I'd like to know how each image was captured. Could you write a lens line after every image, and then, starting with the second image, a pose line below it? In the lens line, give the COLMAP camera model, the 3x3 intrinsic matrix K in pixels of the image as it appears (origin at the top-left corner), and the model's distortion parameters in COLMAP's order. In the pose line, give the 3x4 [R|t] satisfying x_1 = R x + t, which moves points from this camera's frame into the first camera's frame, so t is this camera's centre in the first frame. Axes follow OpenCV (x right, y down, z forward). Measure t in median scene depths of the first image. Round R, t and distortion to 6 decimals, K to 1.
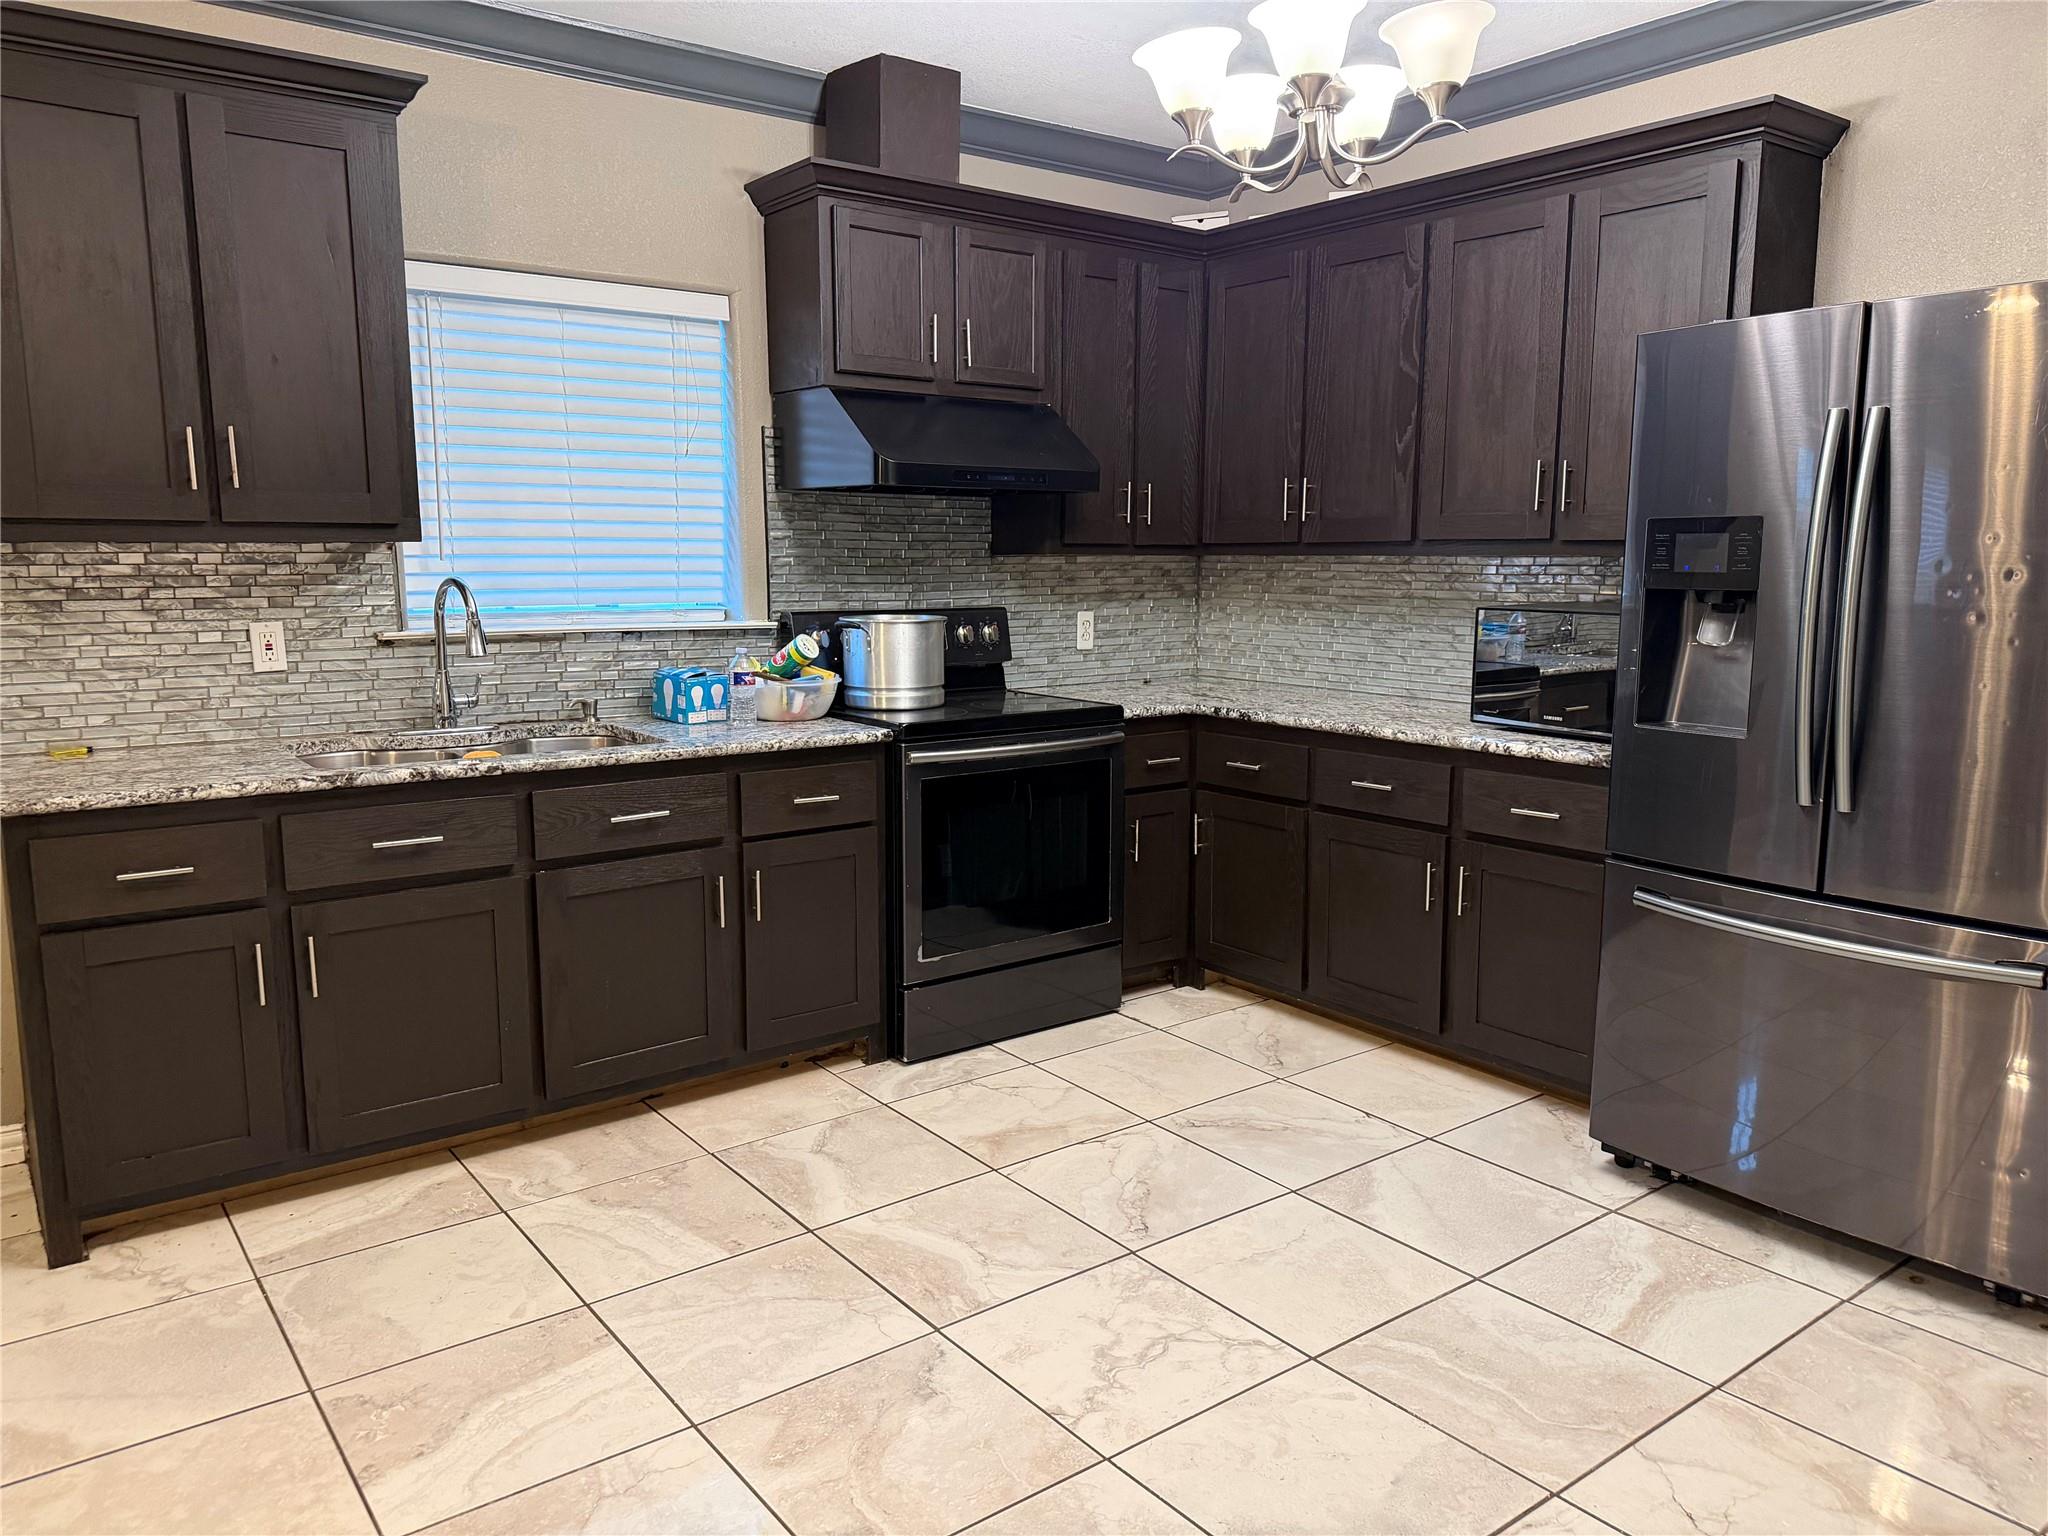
lens RADIAL K [[1440.2, 0, 1024.0], [0, 1440.2, 768.0], [0, 0, 1]] dist [0.065707, -0.064160]
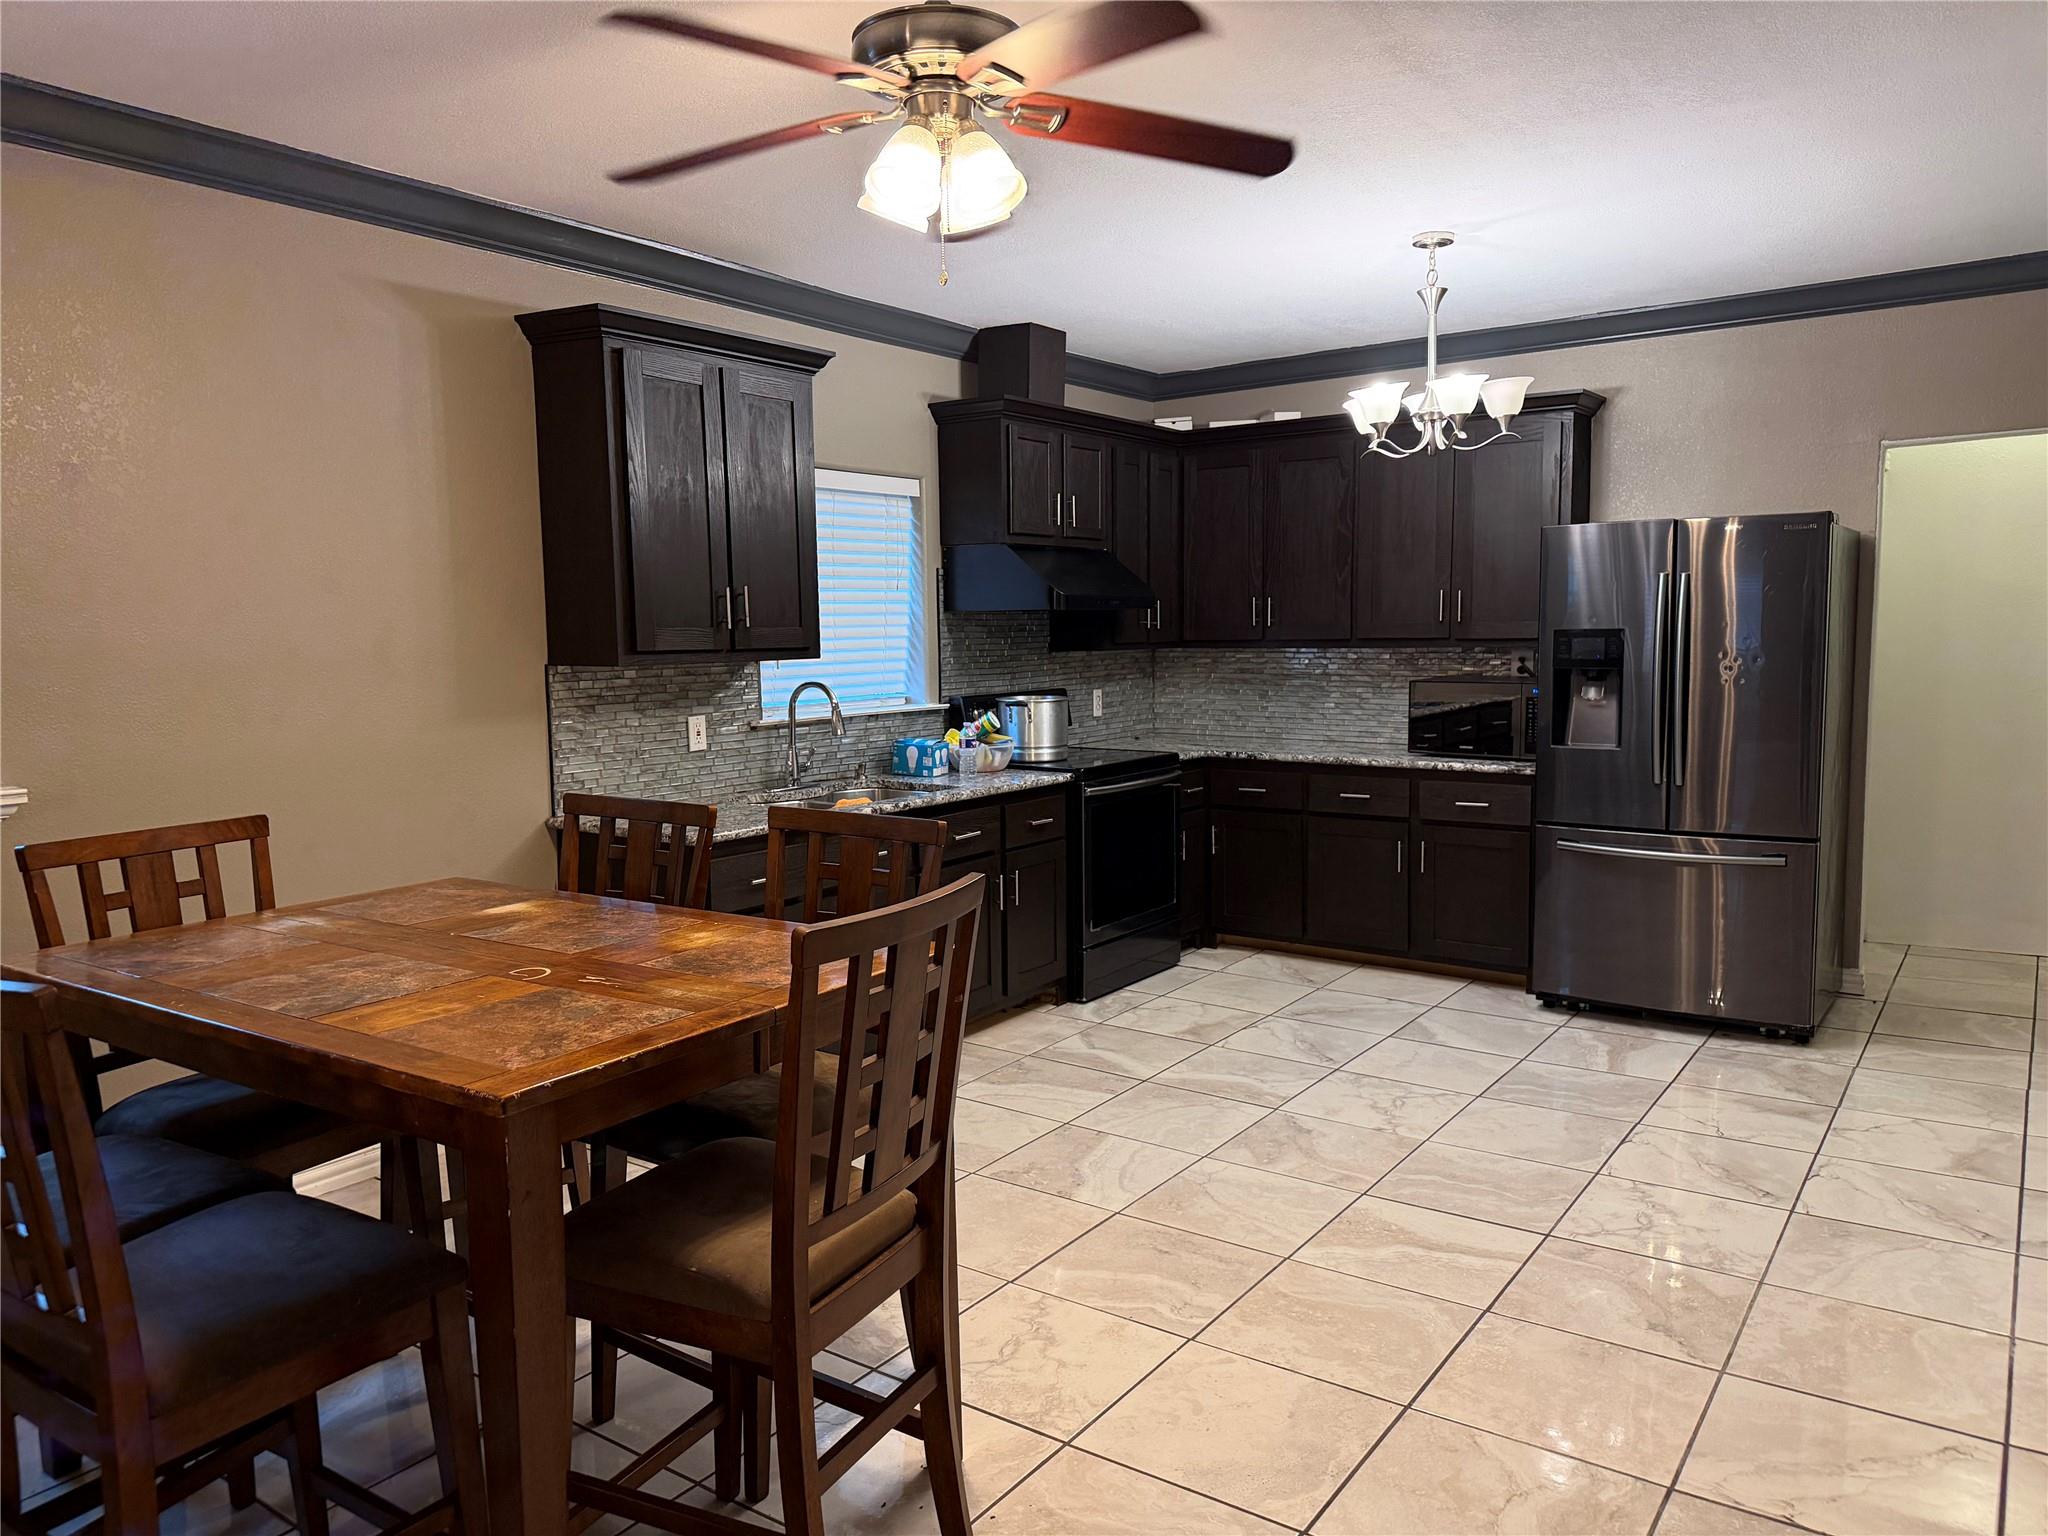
lens RADIAL K [[1417.4, 0, 1024.0], [0, 1417.4, 768.0], [0, 0, 1]] dist [0.119658, -0.192443]
pose [[0.956013, -0.045725, 0.289737, -0.550712], [0.060000, 0.997373, -0.040575, 0.023357], [-0.287121, 0.056174, 0.956246, -0.374614]]
